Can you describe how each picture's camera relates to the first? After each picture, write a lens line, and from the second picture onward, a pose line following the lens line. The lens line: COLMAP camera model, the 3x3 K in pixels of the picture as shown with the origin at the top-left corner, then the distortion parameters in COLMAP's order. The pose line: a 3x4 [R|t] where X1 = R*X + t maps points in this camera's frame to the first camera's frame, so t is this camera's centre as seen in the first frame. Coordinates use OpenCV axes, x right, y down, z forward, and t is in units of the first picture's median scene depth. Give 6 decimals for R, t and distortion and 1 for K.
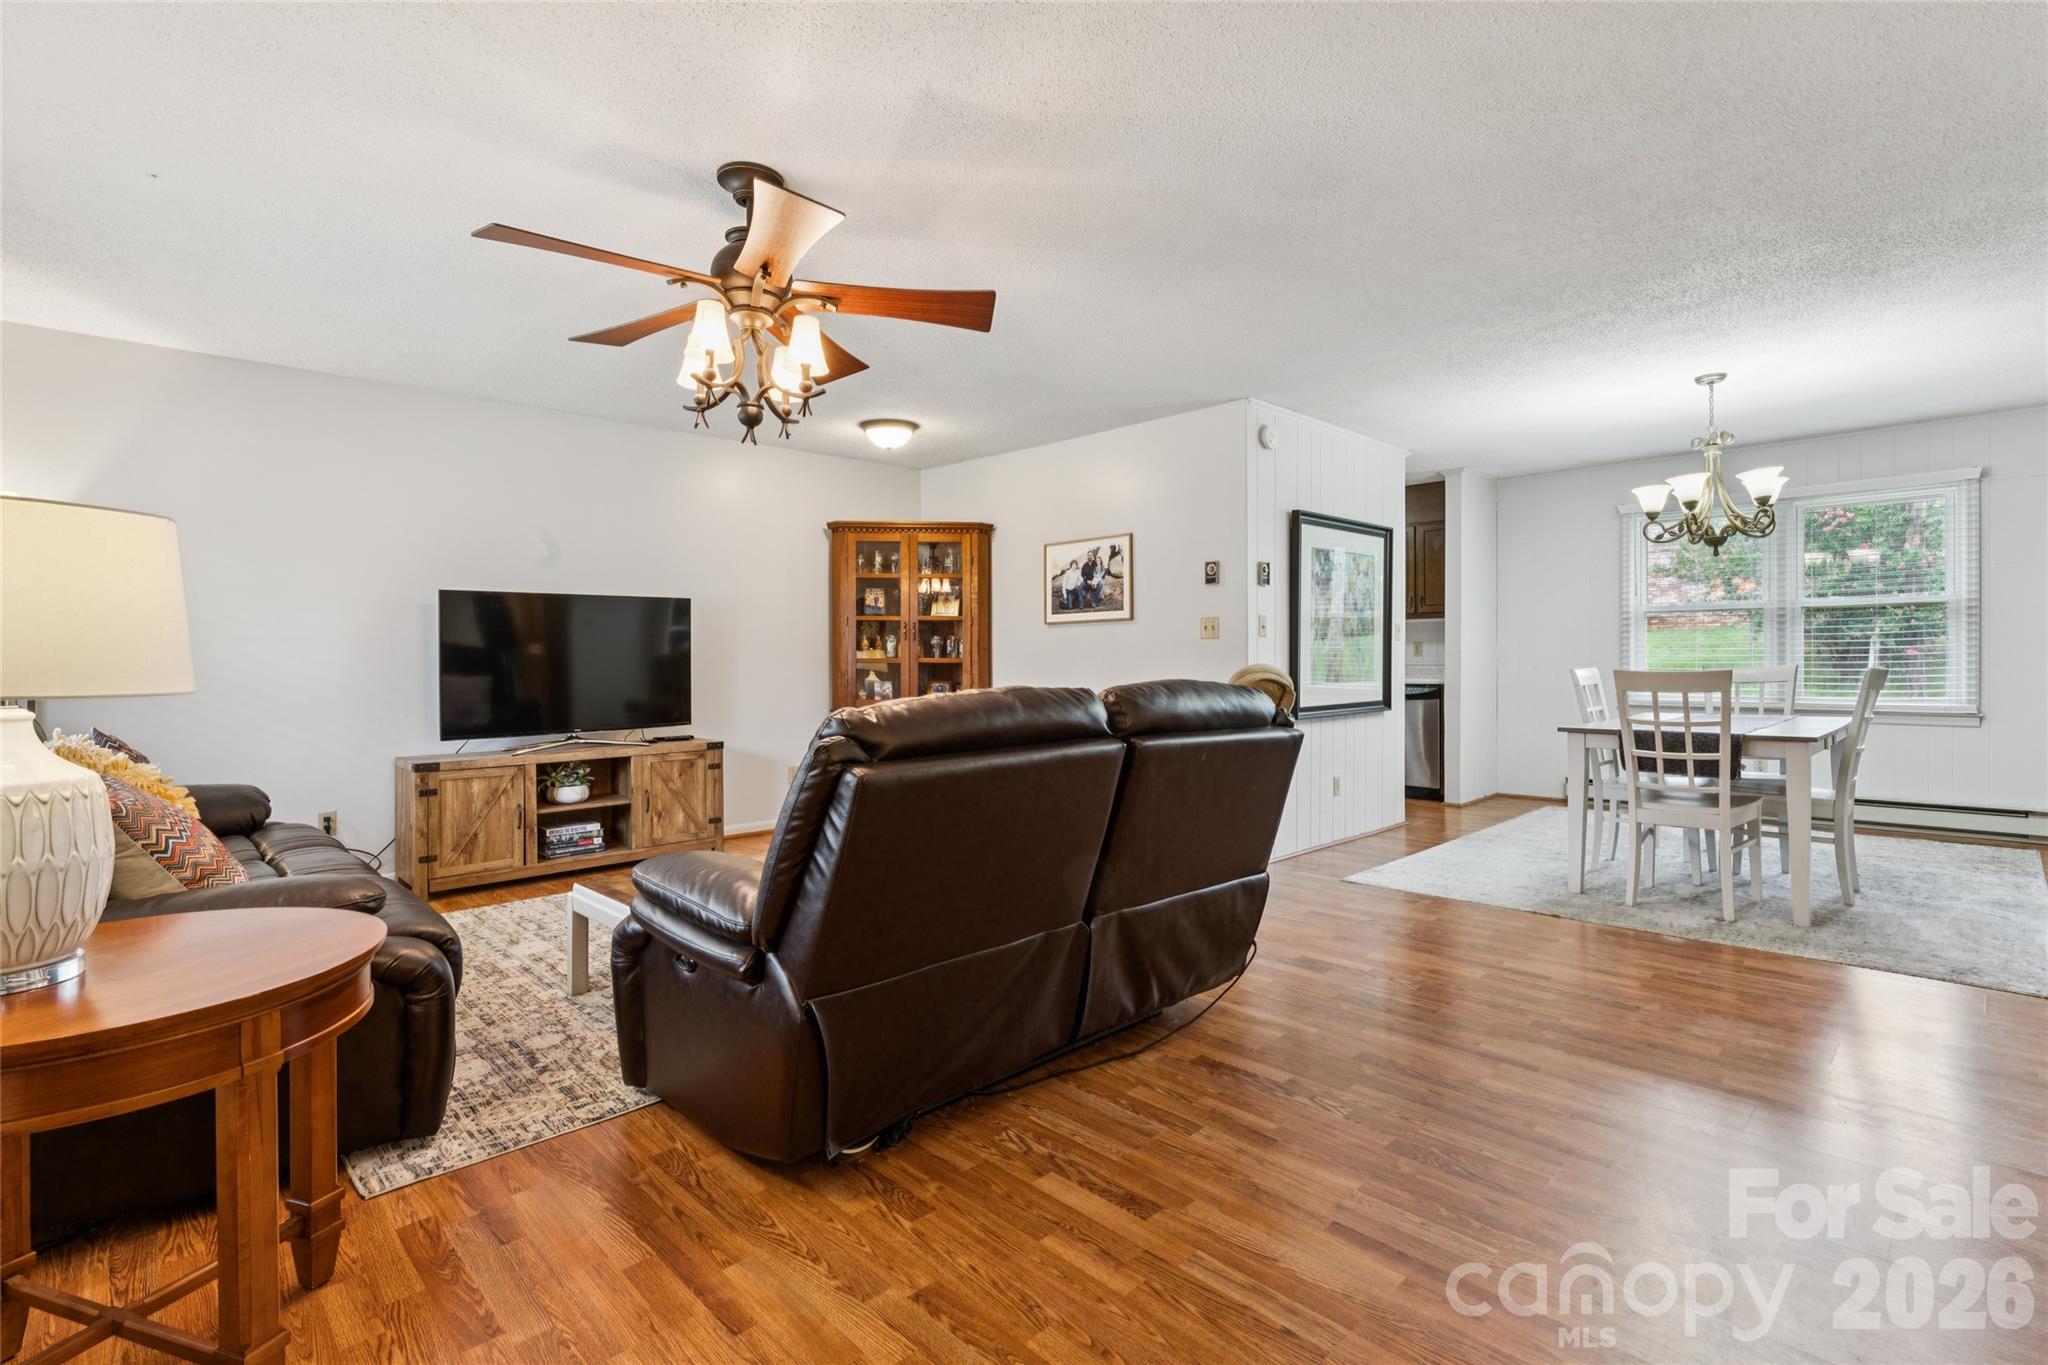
lens RADIAL K [[949.8, 0, 1029.2], [0, 949.8, 668.6], [0, 0, 1]] dist [-0.001624, 0.000257]
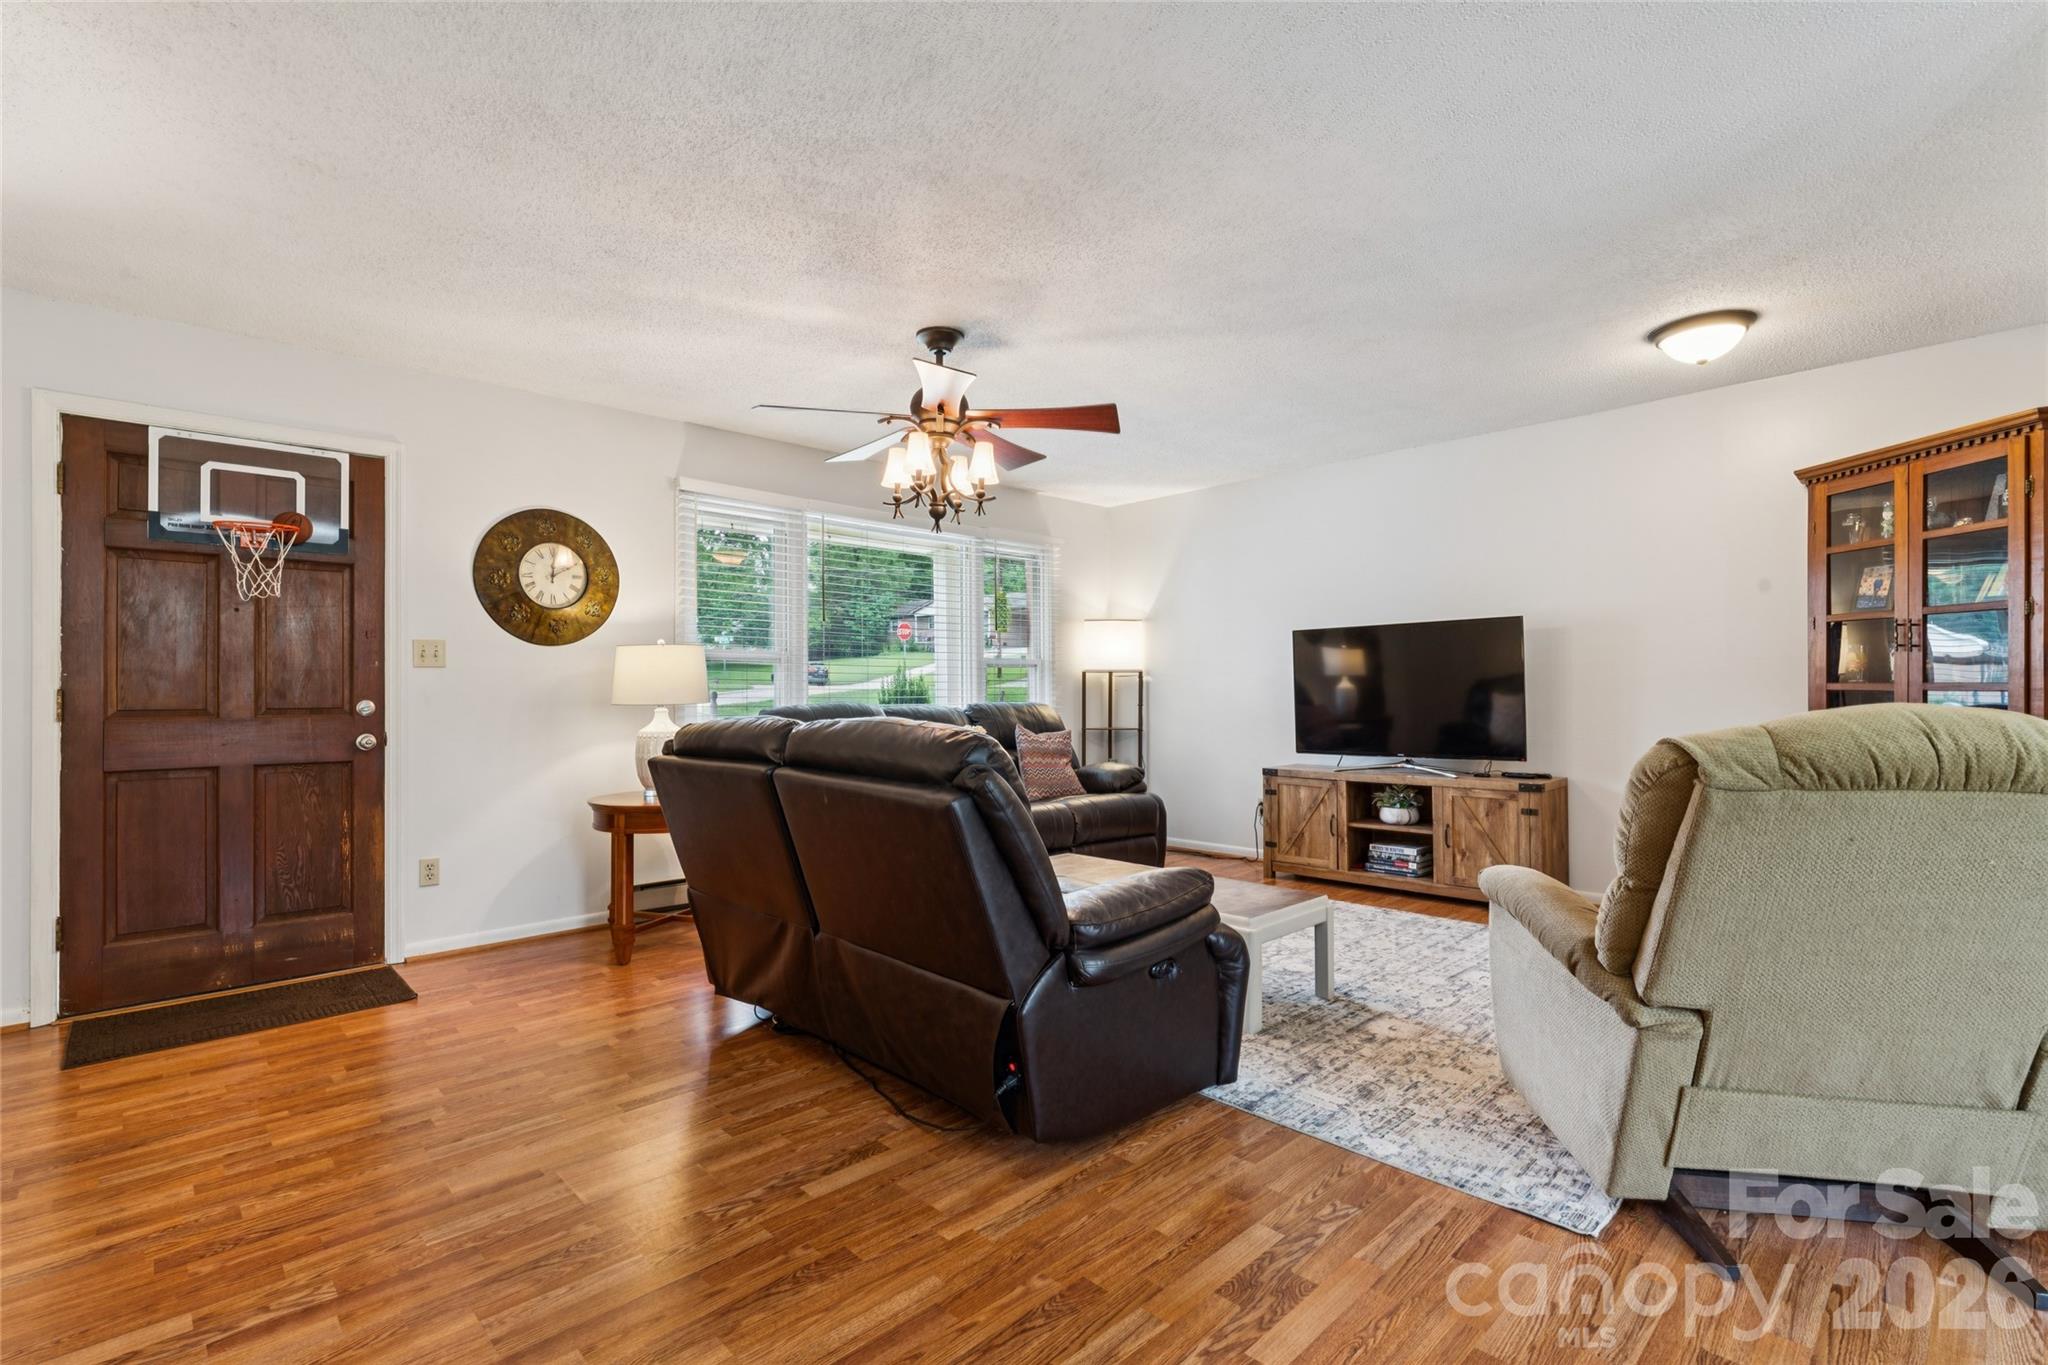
lens RADIAL K [[950.9, 0, 1023.5], [0, 950.9, 685.1], [0, 0, 1]] dist [-0.000208, 0.000244]
pose [[-0.011224, 0.003092, -0.999932, 0.558742], [0.000469, 0.999995, 0.003087, -0.014164], [0.999937, -0.000434, -0.011225, 0.595860]]
